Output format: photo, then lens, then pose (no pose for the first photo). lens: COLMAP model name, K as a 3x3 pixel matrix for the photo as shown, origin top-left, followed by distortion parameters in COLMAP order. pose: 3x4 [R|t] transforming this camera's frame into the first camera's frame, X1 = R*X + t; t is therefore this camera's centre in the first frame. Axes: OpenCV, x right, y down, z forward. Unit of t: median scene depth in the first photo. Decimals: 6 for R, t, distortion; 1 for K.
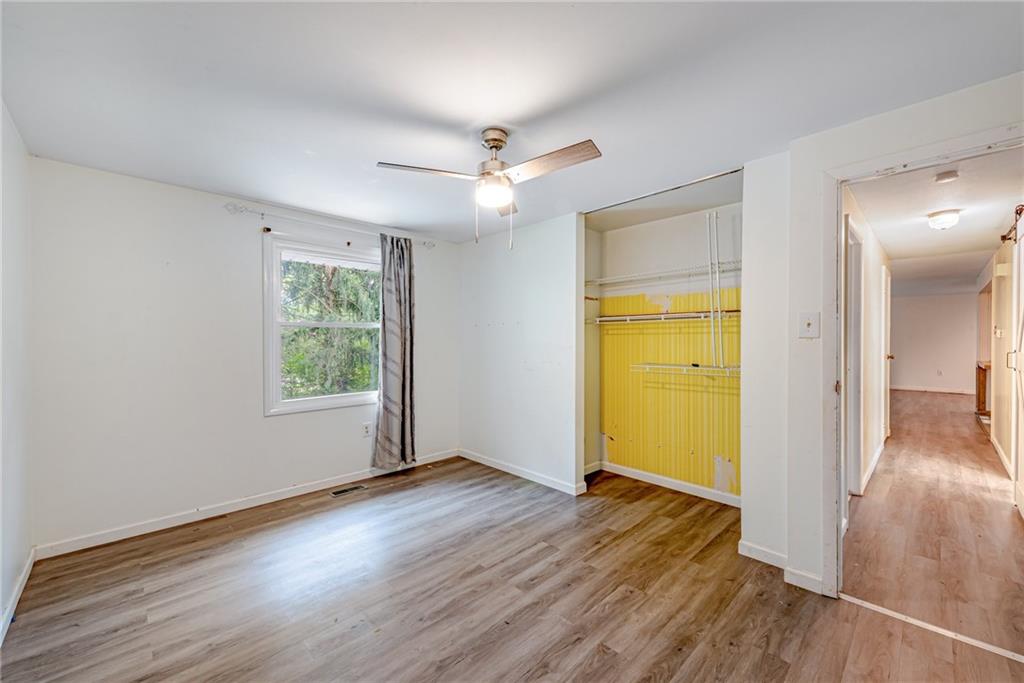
lens RADIAL K [[405.9, 0, 512.0], [0, 405.9, 342.7], [0, 0, 1]] dist [0.019623, -0.004684]
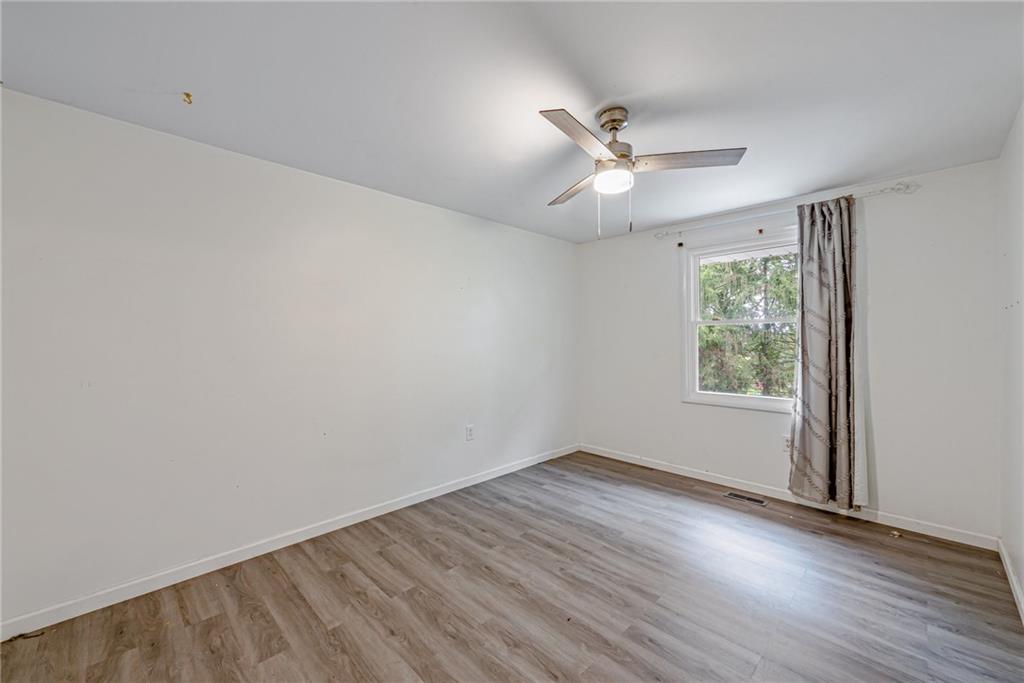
lens RADIAL K [[405.9, 0, 512.0], [0, 405.9, 342.7], [0, 0, 1]] dist [0.019623, -0.004684]
pose [[0.002241, 0.010226, -0.999945, 0.525856], [-0.003455, 0.999942, 0.010218, -0.002070], [0.999992, 0.003432, 0.002276, 0.457021]]
